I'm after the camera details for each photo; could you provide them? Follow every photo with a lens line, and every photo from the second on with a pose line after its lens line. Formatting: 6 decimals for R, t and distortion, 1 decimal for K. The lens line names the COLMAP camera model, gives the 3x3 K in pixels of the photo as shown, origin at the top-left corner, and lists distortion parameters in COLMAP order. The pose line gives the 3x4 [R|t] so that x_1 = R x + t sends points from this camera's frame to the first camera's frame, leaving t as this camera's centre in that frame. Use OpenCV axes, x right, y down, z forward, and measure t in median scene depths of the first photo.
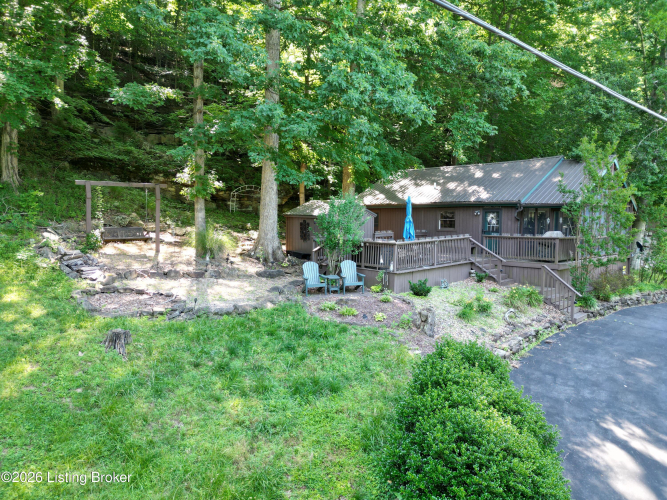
lens RADIAL K [[461.1, 0, 333.5], [0, 461.1, 250.0], [0, 0, 1]] dist [0.076261, -0.085529]
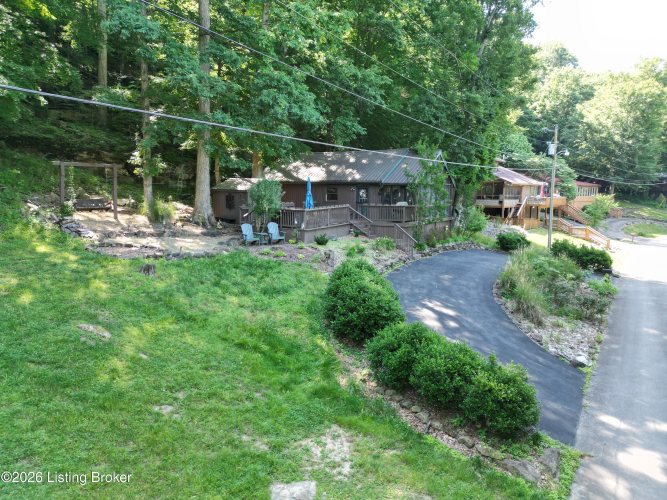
lens RADIAL K [[461.1, 0, 333.5], [0, 461.1, 250.0], [0, 0, 1]] dist [0.076261, -0.085529]
pose [[0.960677, -0.031373, 0.275889, -0.164203], [0.015017, 0.998013, 0.061200, 0.020794], [-0.277261, -0.054650, 0.959239, -0.393996]]
